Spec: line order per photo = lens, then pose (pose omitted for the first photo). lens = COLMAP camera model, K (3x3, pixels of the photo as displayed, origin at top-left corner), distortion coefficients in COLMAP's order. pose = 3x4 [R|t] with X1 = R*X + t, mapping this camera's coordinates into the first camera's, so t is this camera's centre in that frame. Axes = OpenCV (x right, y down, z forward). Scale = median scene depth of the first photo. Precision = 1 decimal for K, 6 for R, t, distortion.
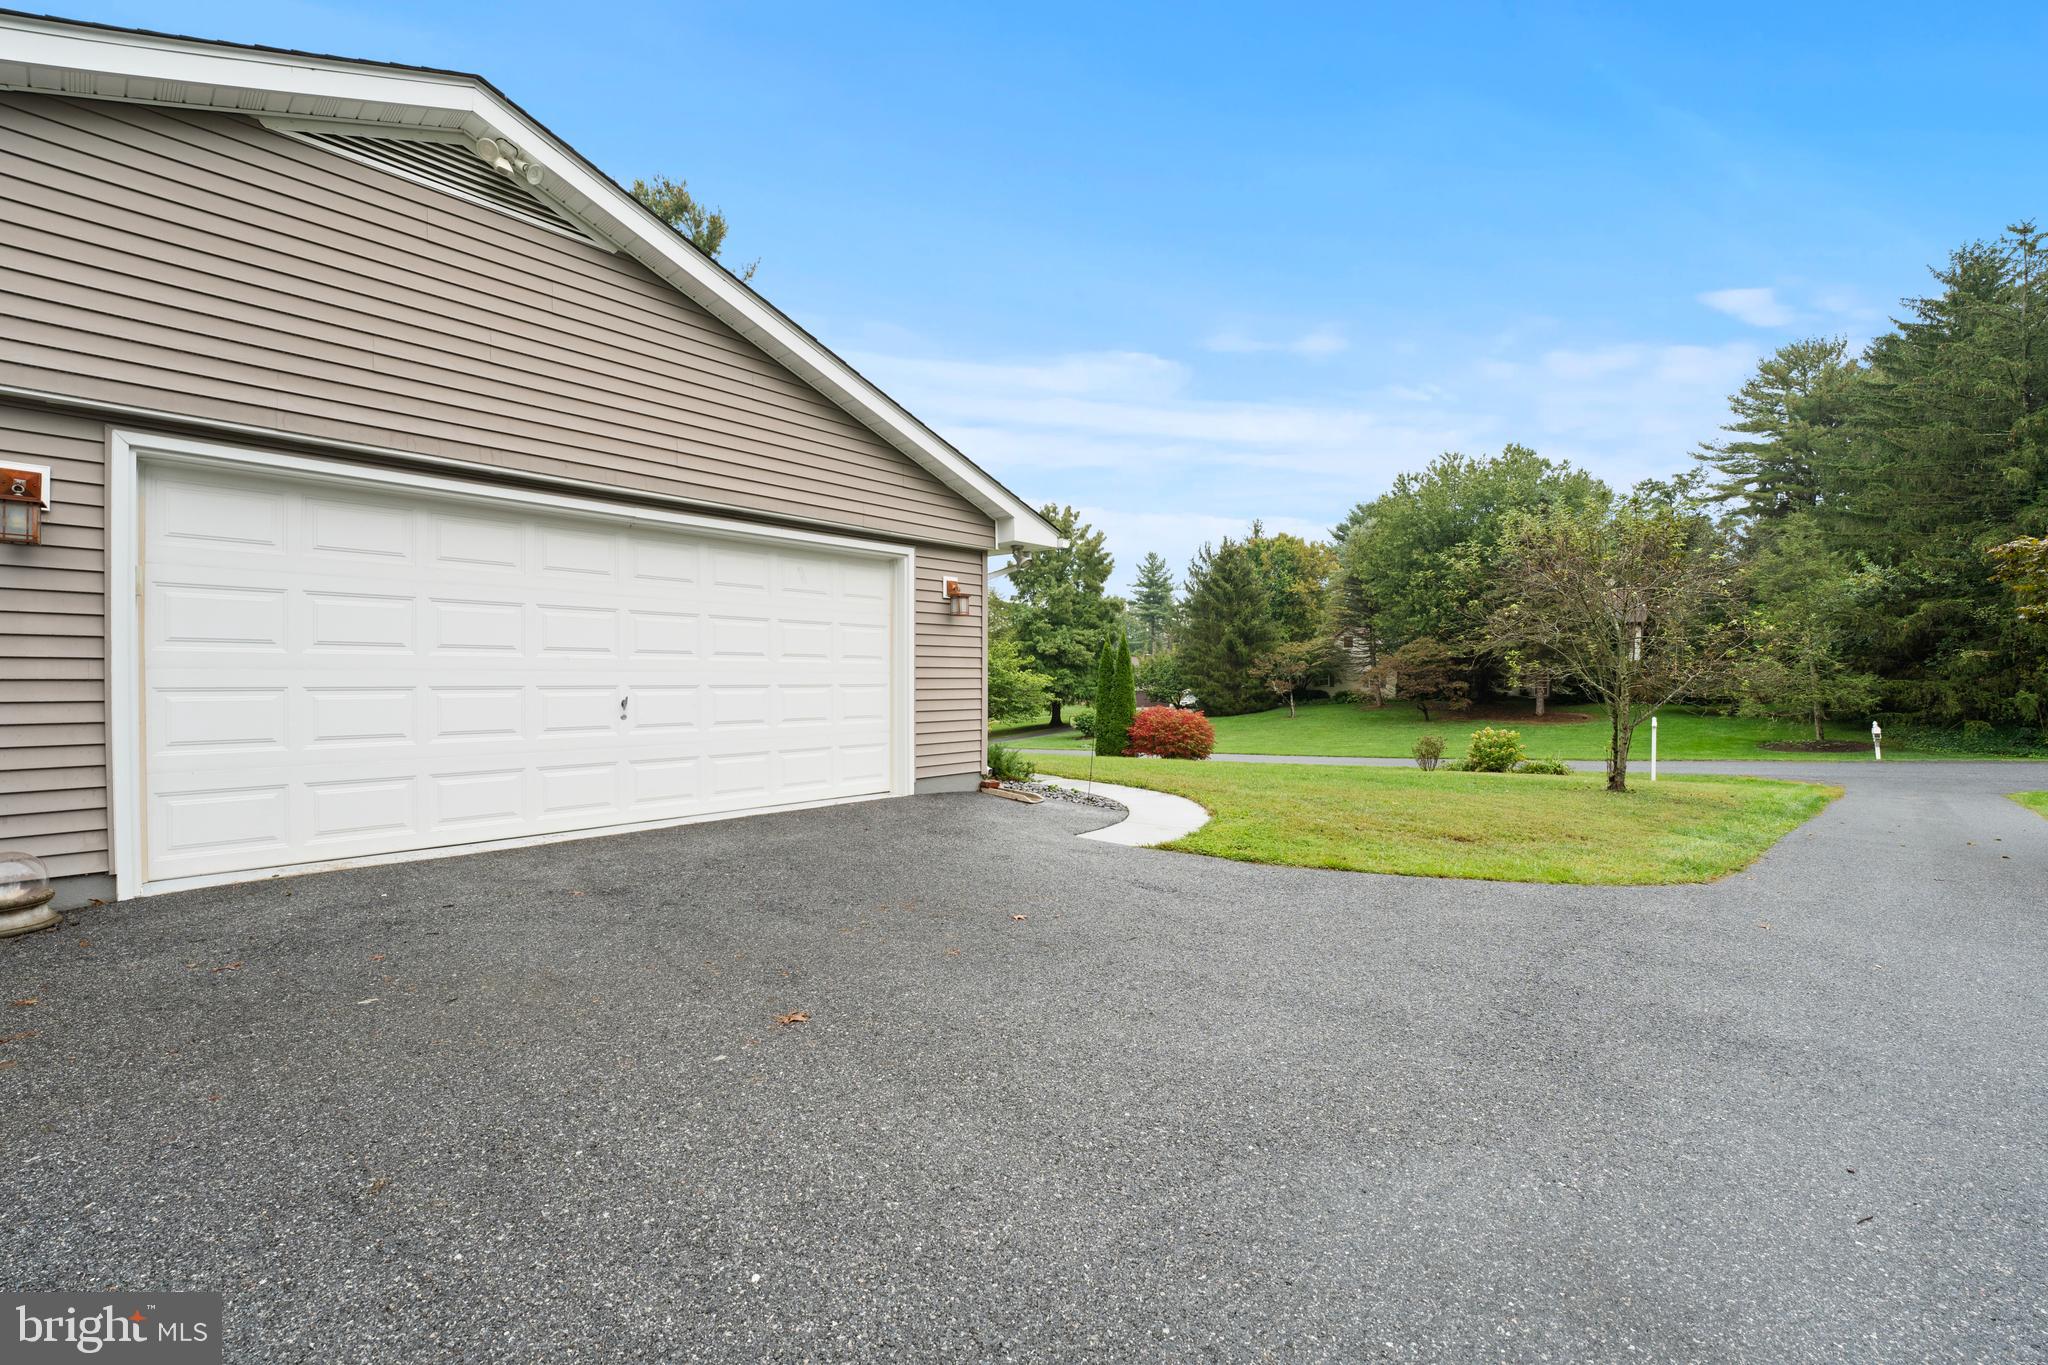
lens RADIAL K [[820.4, 0, 1023.2], [0, 820.4, 680.6], [0, 0, 1]] dist [-0.009619, -0.000372]
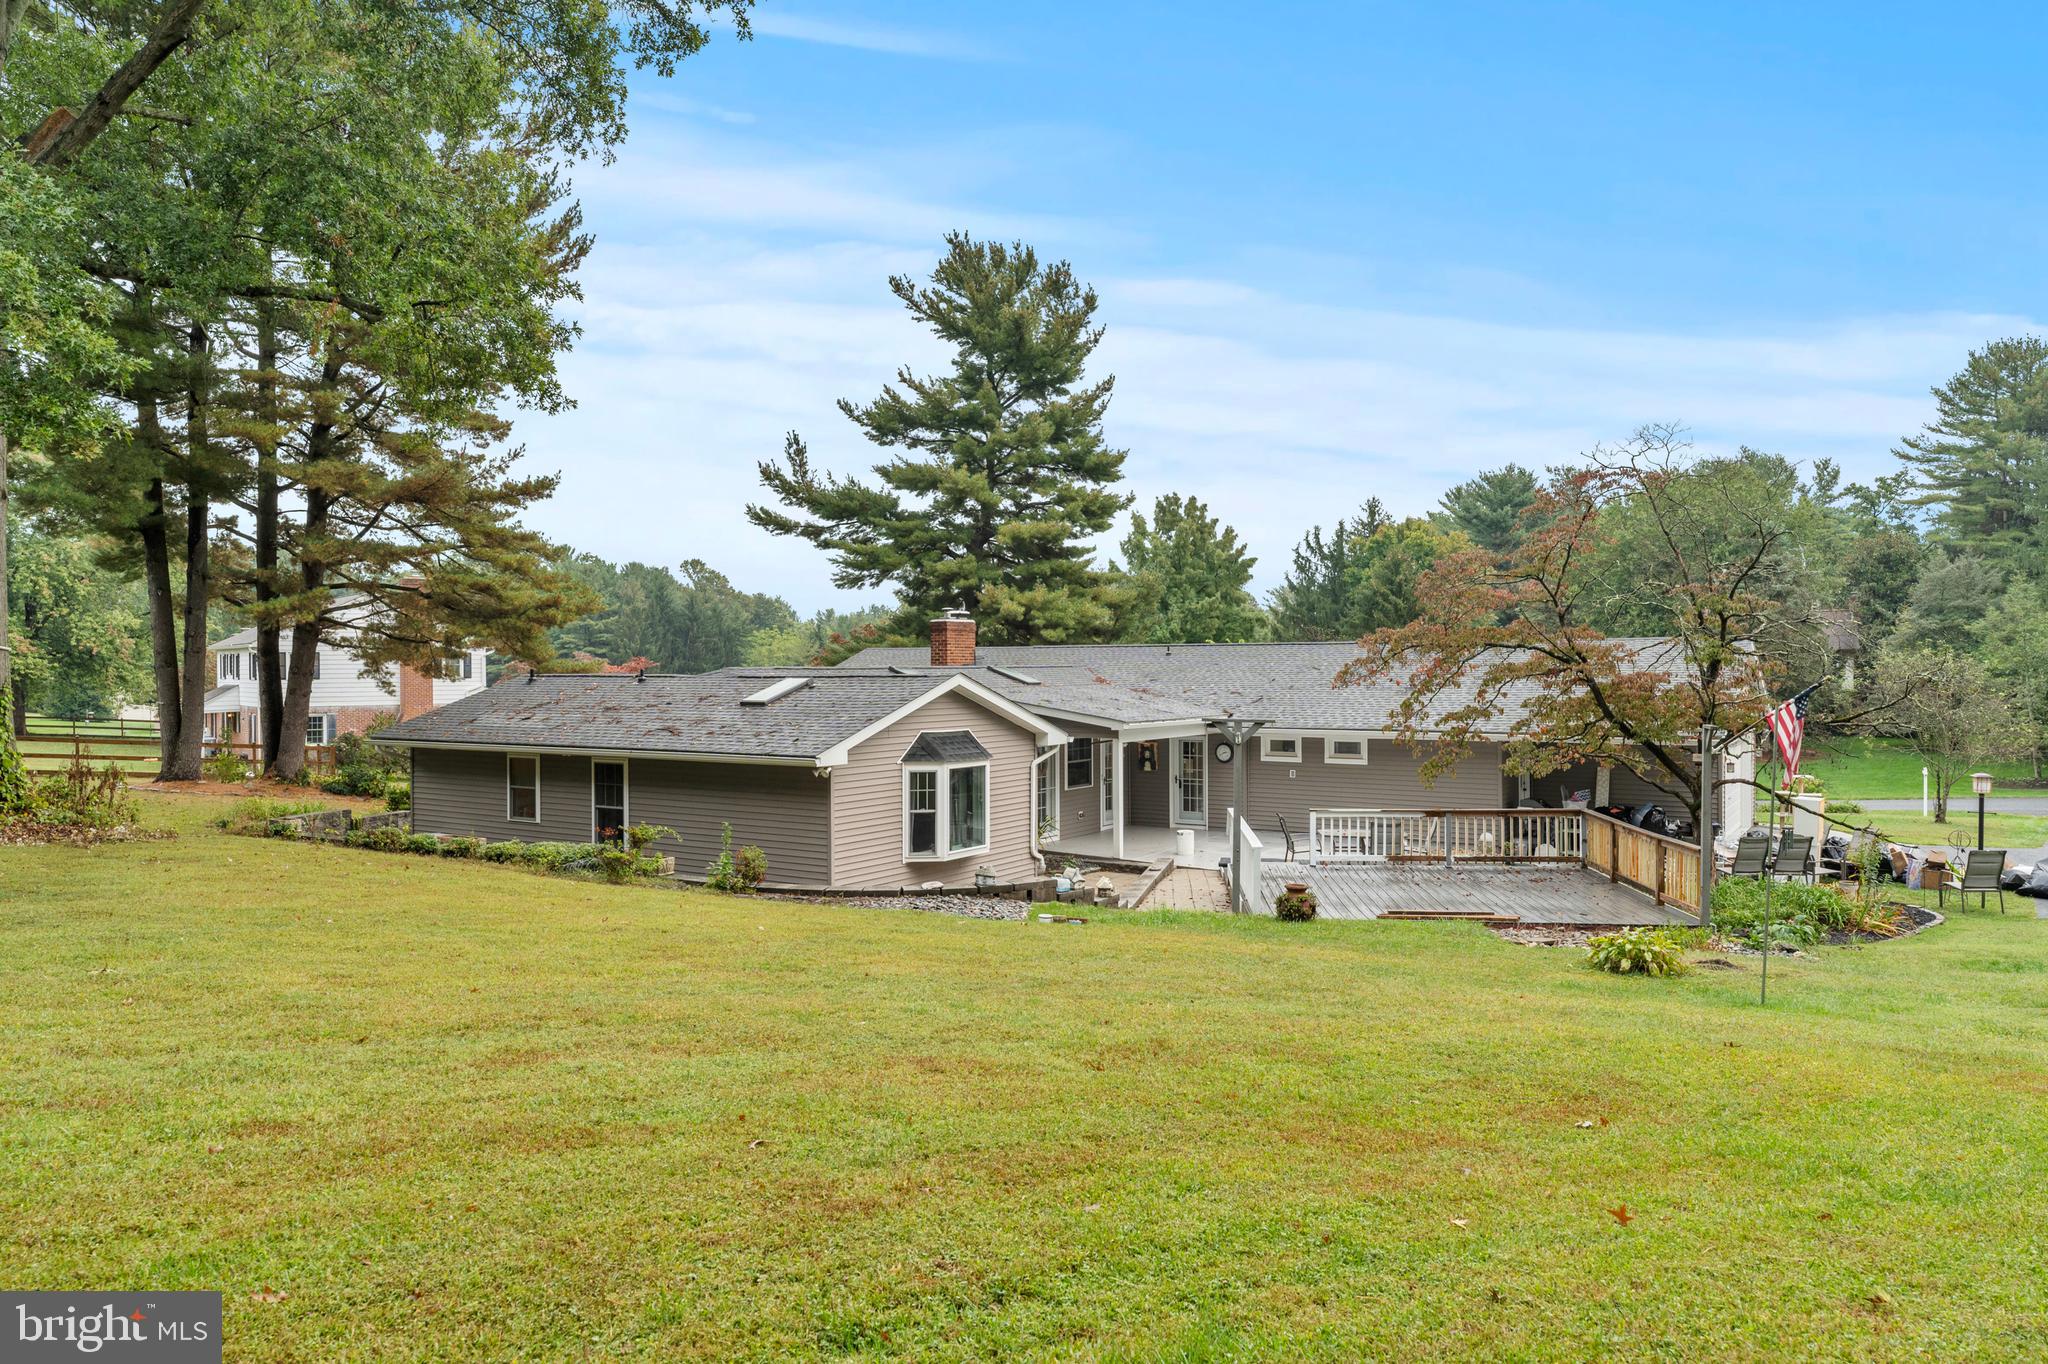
lens RADIAL K [[1405.9, 0, 1025.3], [0, 1405.9, 681.6], [0, 0, 1]] dist [0.058089, 0.003281]
pose [[0.983851, -0.008474, 0.178788, -0.411101], [0.007304, 0.999947, 0.007198, -0.046438], [-0.178840, -0.005776, 0.983861, -0.392301]]
